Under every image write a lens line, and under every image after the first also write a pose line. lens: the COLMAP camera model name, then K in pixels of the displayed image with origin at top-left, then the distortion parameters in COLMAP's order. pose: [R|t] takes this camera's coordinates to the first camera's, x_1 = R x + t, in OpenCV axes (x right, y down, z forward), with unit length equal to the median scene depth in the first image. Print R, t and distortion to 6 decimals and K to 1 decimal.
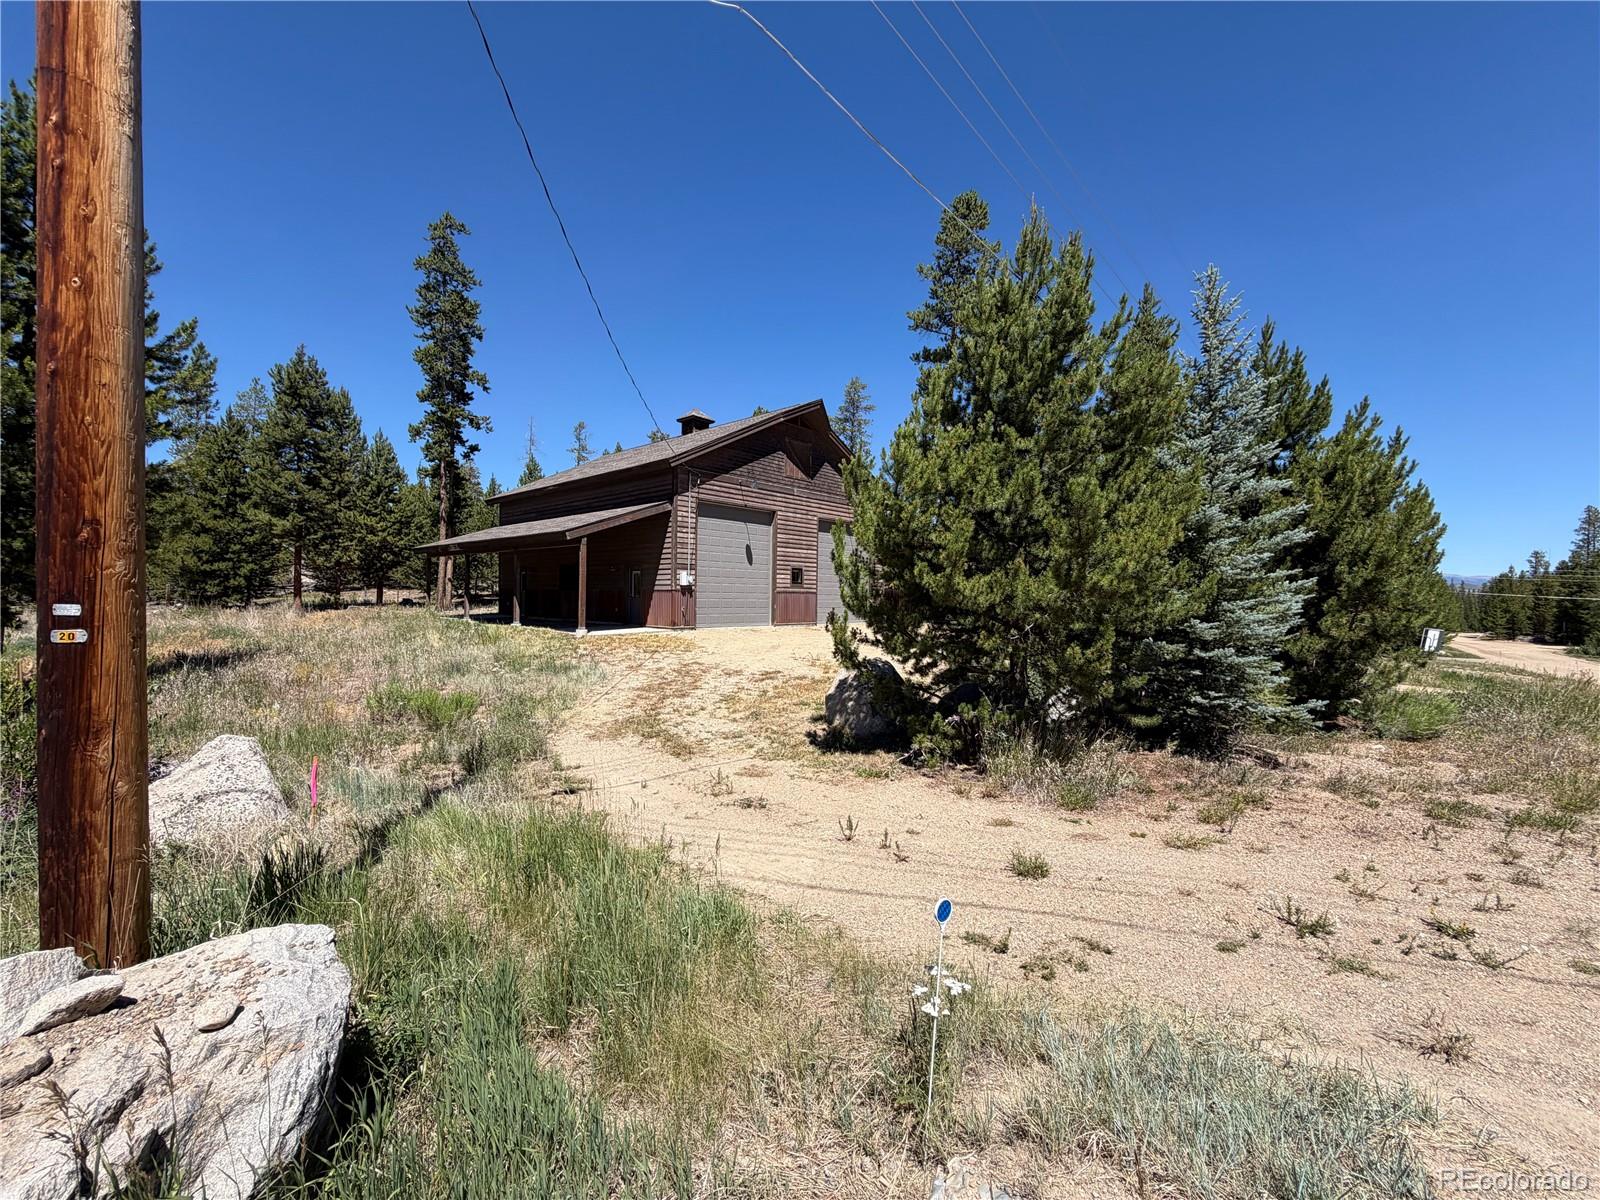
lens RADIAL K [[634.8, 0, 794.0], [0, 634.8, 598.8], [0, 0, 1]] dist [-0.000330, -0.000234]
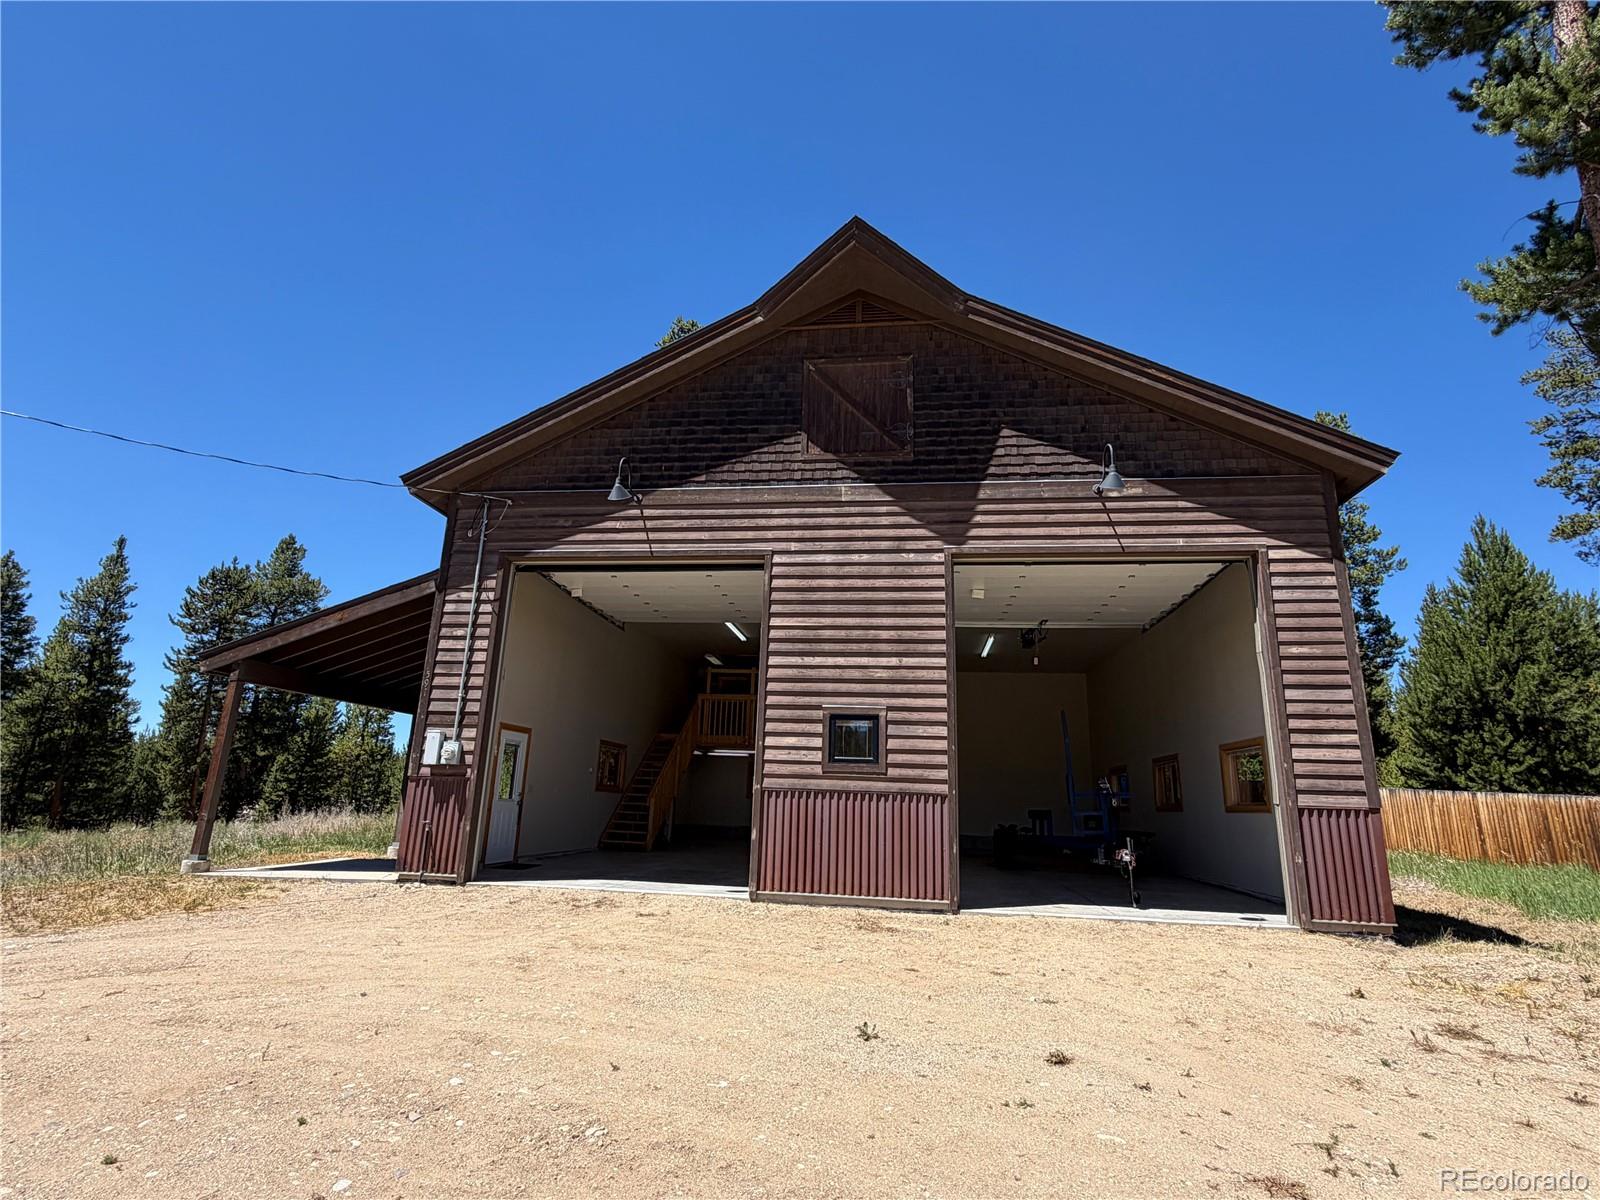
lens RADIAL K [[786.2, 0, 800.0], [0, 786.2, 600.0], [0, 0, 1]] dist [-0.002924, -0.000345]
pose [[0.559615, -0.189279, -0.806848, 0.342185], [-0.031512, 0.968006, -0.248941, -0.005192], [0.828153, 0.164737, 0.535746, 0.808180]]
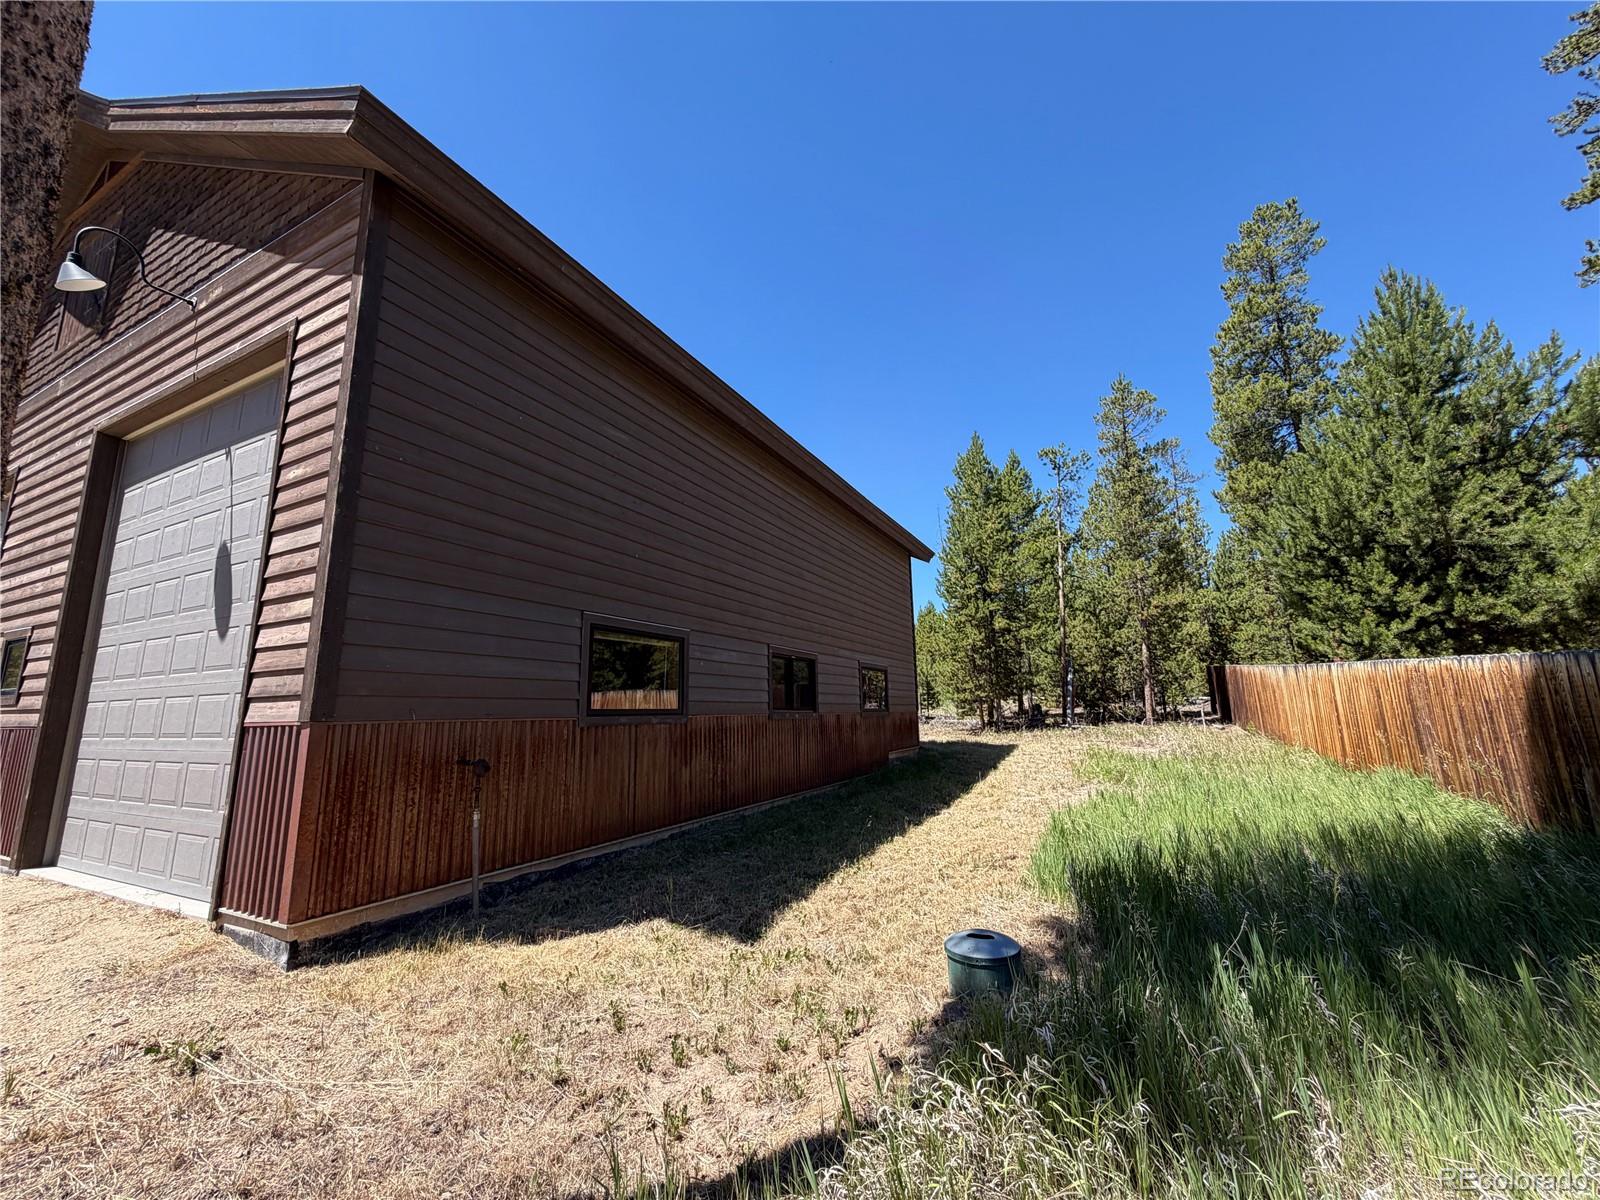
lens RADIAL K [[634.8, 0, 794.0], [0, 634.8, 598.8], [0, 0, 1]] dist [-0.000330, -0.000234]
pose [[0.257310, -0.175873, -0.950190, 0.382184], [0.022865, 0.984131, -0.175964, -0.010338], [0.966058, 0.023551, 0.257248, 1.328688]]
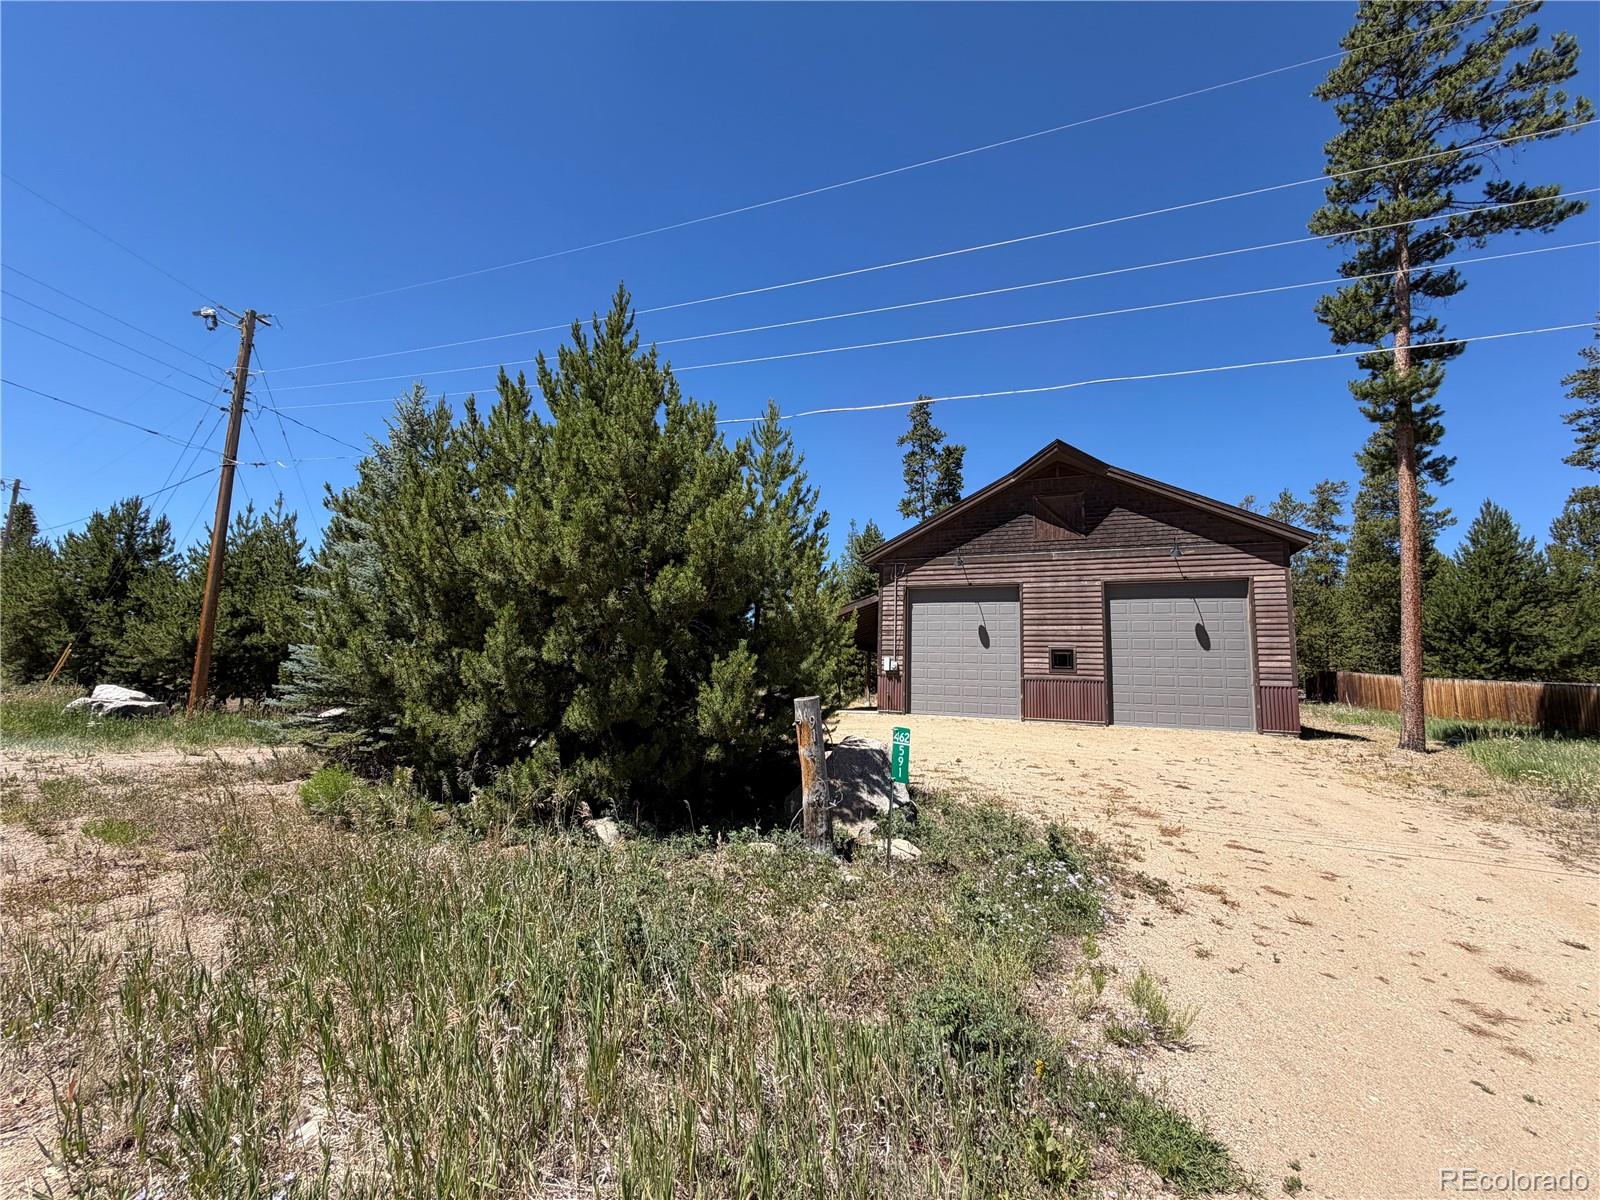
lens RADIAL K [[637.9, 0, 795.2], [0, 637.9, 598.3], [0, 0, 1]] dist [0.001139, -0.000014]
pose [[0.317068, -0.113222, -0.941620, 0.703926], [-0.030266, 0.991135, -0.129367, 0.001624], [0.947920, 0.069518, 0.310830, 0.460128]]
